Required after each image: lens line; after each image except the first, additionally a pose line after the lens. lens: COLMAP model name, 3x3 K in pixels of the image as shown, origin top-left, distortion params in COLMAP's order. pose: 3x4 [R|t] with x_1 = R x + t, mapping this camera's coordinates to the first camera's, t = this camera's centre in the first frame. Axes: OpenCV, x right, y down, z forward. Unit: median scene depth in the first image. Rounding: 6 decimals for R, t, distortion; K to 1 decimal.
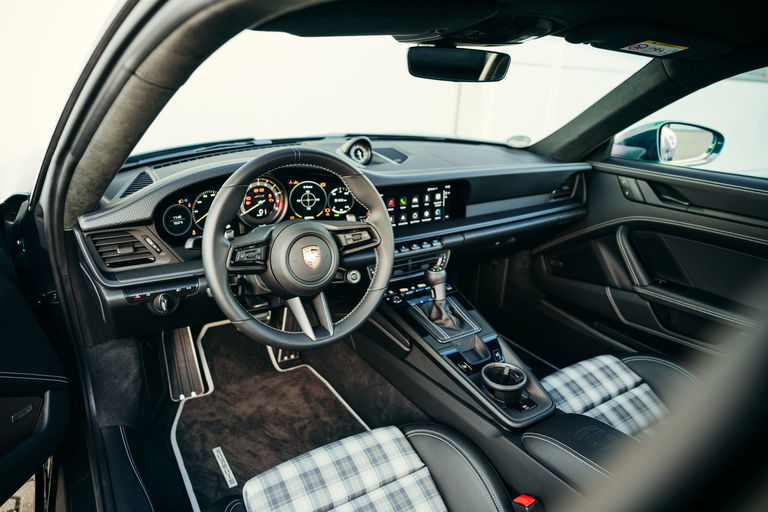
lens RADIAL K [[507.1, 0, 384.0], [0, 507.1, 256.0], [0, 0, 1]] dist [0.003381, 0.000701]
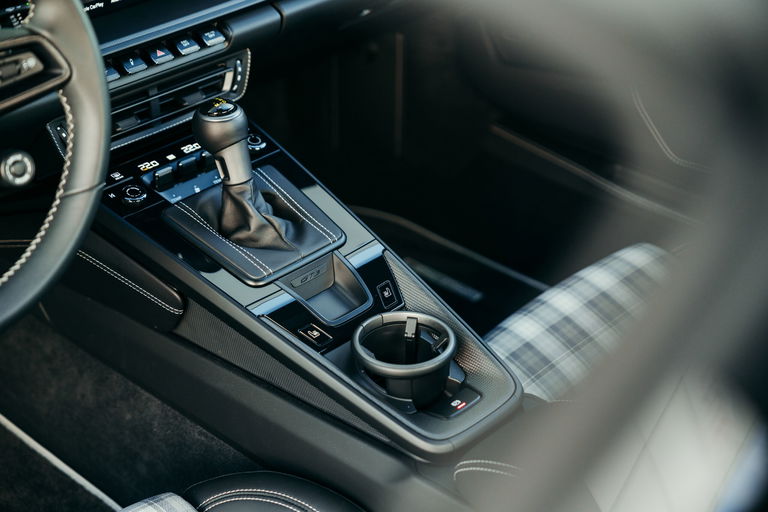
lens RADIAL K [[1401.0, 0, 384.0], [0, 1401.0, 256.0], [0, 0, 1]] dist [-0.007587, 0.066192]
pose [[0.973173, -0.147007, 0.176985, 0.014346], [0.109269, 0.972271, 0.206758, -0.075254], [-0.202472, -0.181873, 0.962251, -0.123570]]
